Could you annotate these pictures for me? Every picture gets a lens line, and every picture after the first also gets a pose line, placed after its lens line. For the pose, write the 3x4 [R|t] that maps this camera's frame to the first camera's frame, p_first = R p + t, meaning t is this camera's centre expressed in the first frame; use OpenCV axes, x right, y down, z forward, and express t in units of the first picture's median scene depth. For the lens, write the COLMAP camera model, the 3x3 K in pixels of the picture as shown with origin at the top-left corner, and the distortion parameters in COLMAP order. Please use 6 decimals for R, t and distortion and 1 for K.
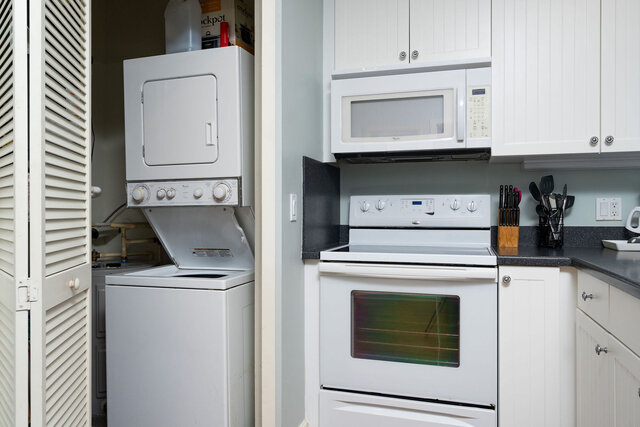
lens RADIAL K [[487.8, 0, 320.0], [0, 487.8, 213.5], [0, 0, 1]] dist [0.001381, 0.002836]
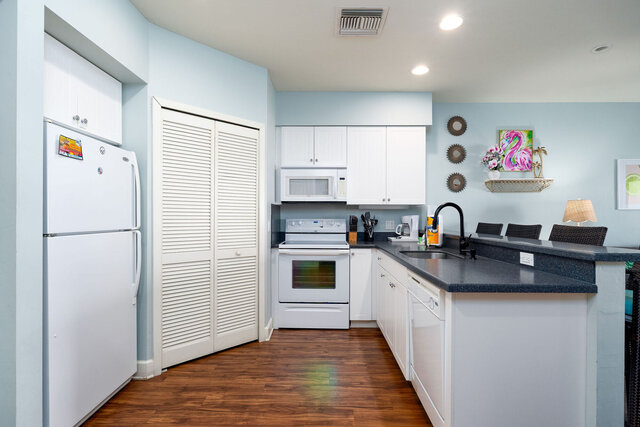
lens RADIAL K [[320.7, 0, 319.4], [0, 320.7, 216.2], [0, 0, 1]] dist [0.001183, 0.000208]
pose [[0.962842, 0.000690, 0.270064, -0.221467], [-0.000881, 0.999999, 0.000587, -0.058388], [-0.270063, -0.000803, 0.962842, -0.528548]]
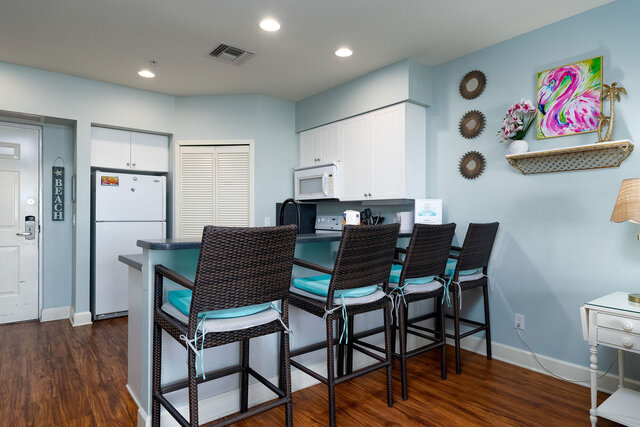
lens RADIAL K [[369.7, 0, 305.0], [0, 369.7, 213.7], [0, 0, 1]] dist [-0.002074, -0.000860]
pose [[0.809997, -0.001464, -0.586432, 1.281406], [-0.001716, 0.999987, -0.004867, -0.047404], [0.586432, 0.004949, 0.809984, -0.570069]]
